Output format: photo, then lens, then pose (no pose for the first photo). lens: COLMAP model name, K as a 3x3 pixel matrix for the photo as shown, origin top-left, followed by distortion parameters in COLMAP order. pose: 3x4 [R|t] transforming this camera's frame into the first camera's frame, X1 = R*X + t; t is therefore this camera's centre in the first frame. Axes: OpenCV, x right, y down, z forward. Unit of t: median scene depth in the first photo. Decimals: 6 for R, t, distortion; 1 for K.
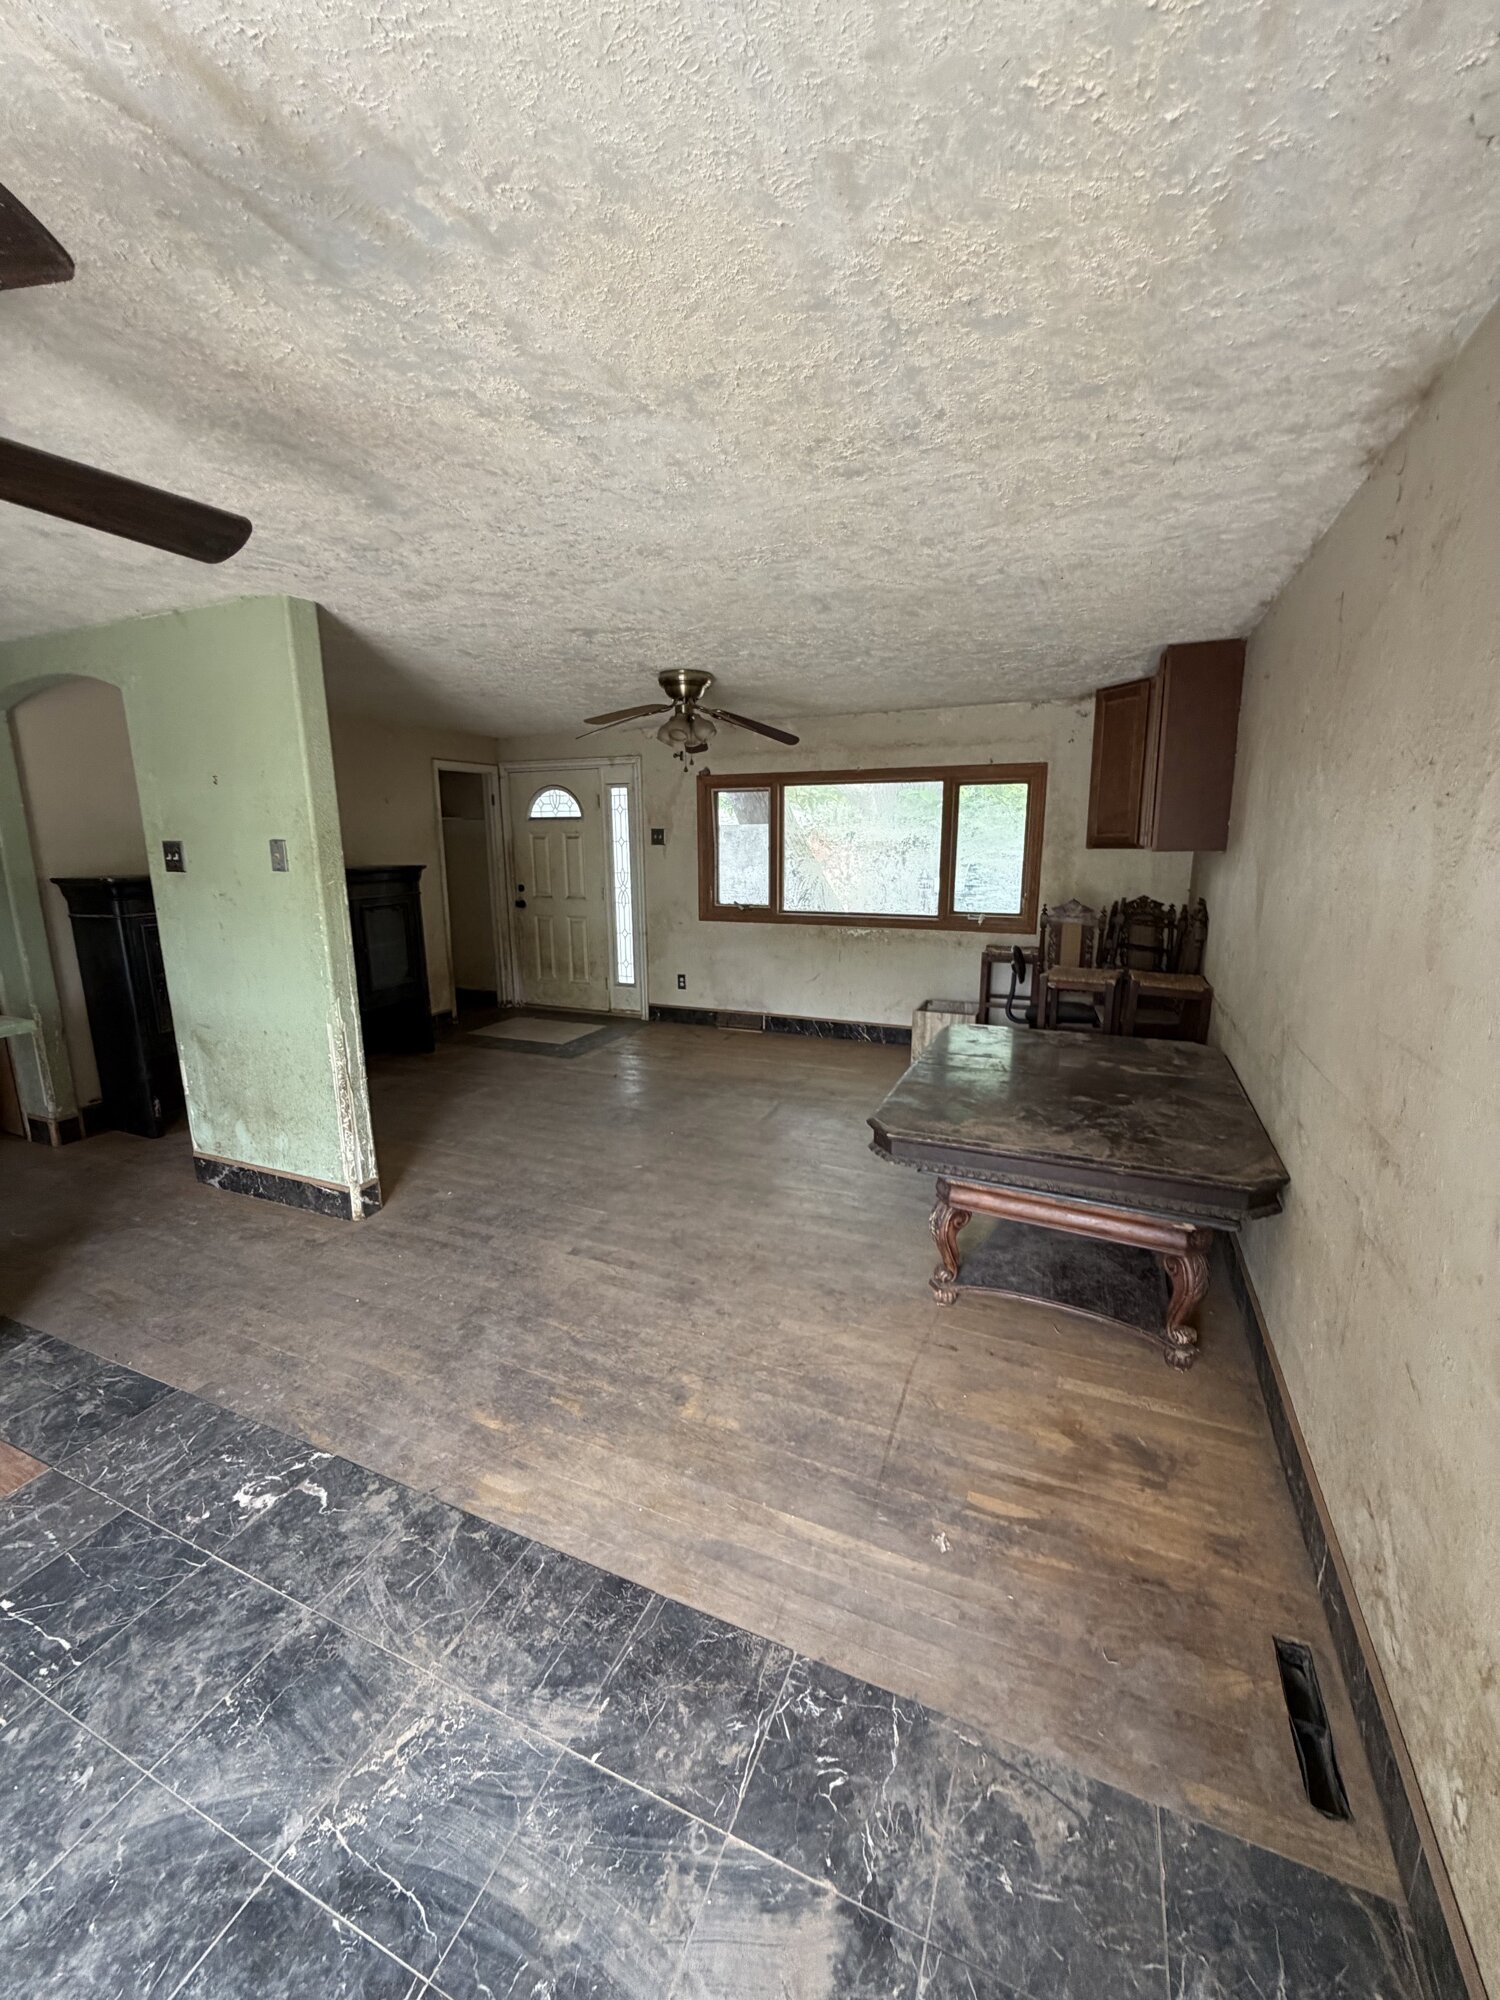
lens RADIAL K [[802.2, 0, 751.9], [0, 802.2, 1000.2], [0, 0, 1]] dist [-0.000026, -0.000373]
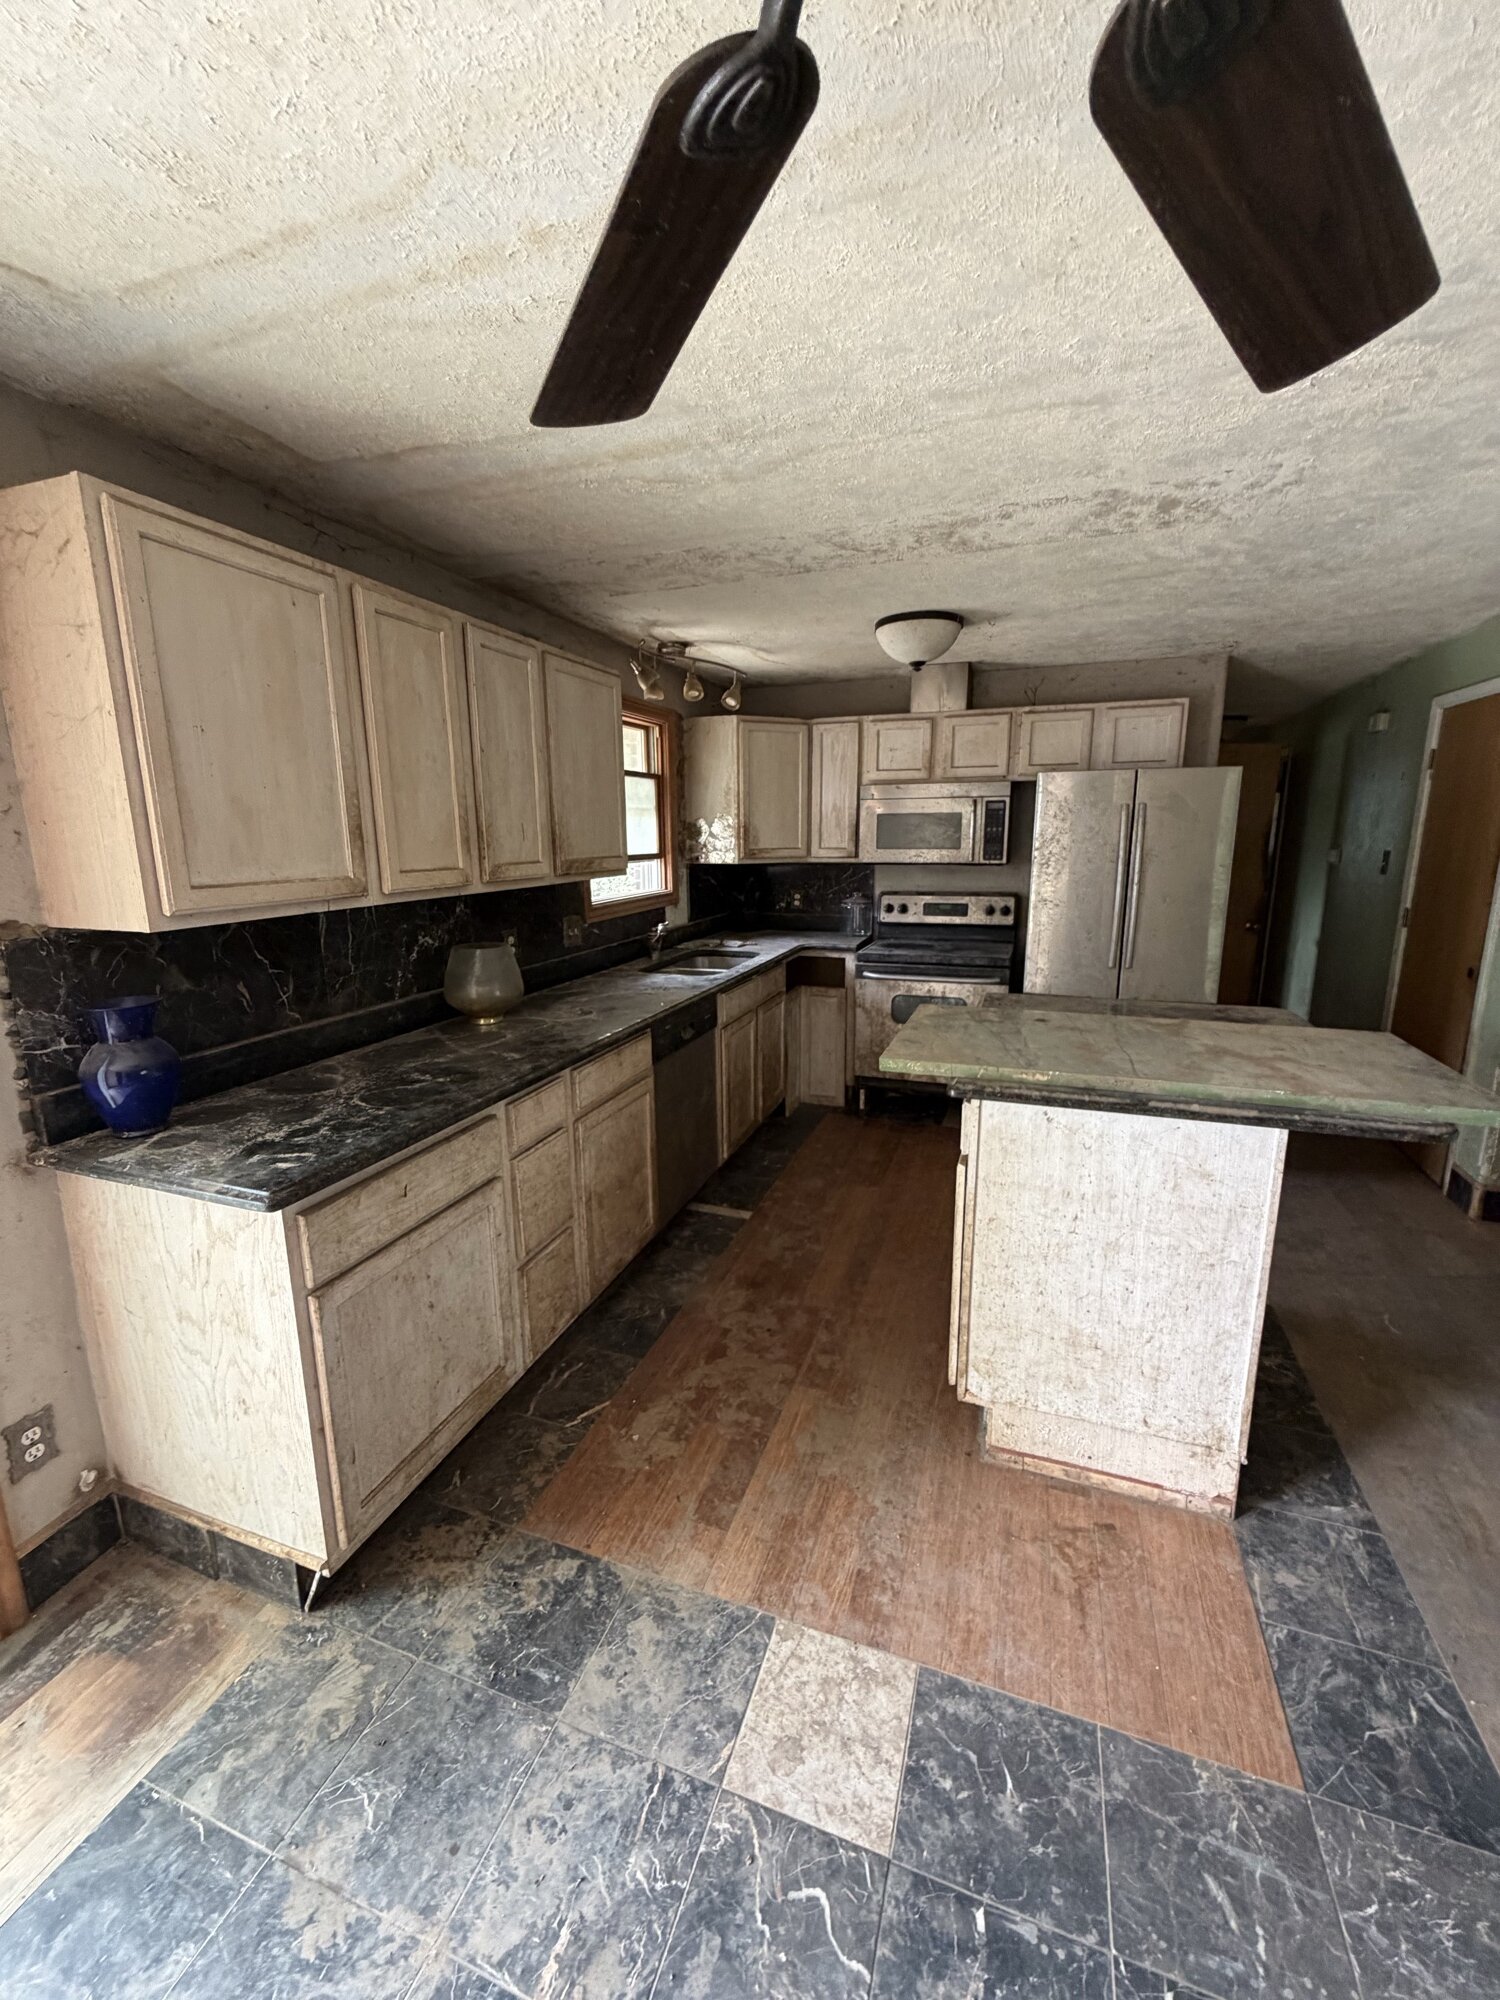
lens RADIAL K [[802.2, 0, 748.3], [0, 802.2, 998.5], [0, 0, 1]] dist [-0.000026, -0.000373]
pose [[0.074075, 0.209762, -0.974942, -0.337144], [-0.190845, 0.962541, 0.192593, -0.064409], [0.978821, 0.171797, 0.111333, 0.308446]]
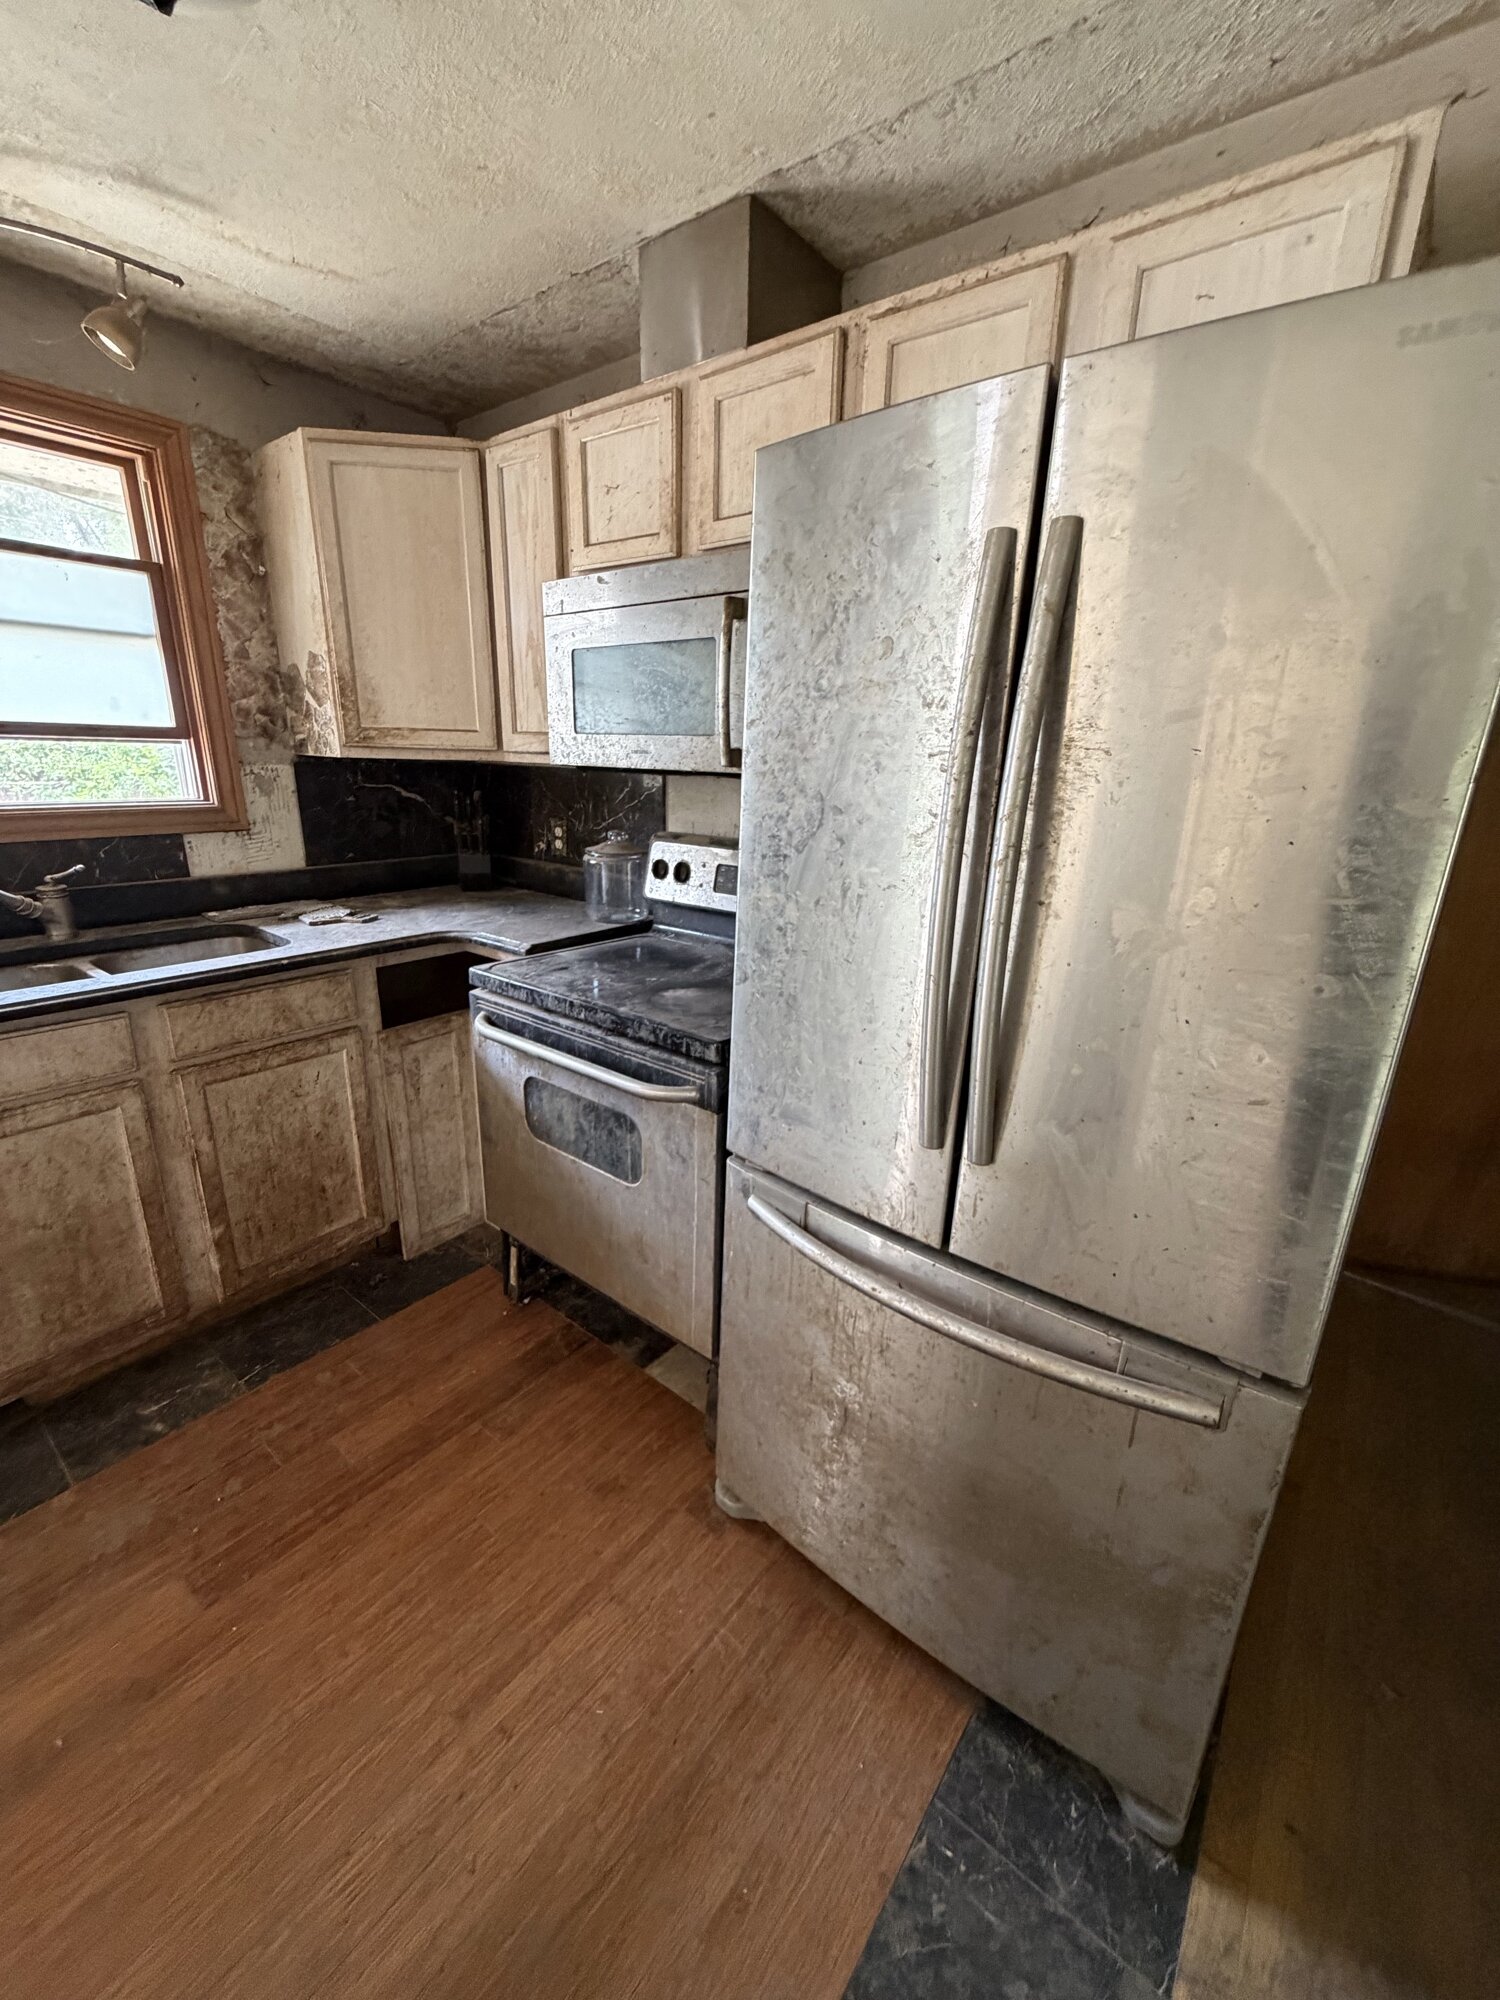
lens RADIAL K [[802.2, 0, 749.9], [0, 802.2, 997.2], [0, 0, 1]] dist [-0.000026, -0.000373]
pose [[-0.258222, 0.281187, -0.924259, -0.878886], [-0.218788, 0.914828, 0.339444, -0.116510], [0.940985, 0.289869, -0.174708, 0.725440]]
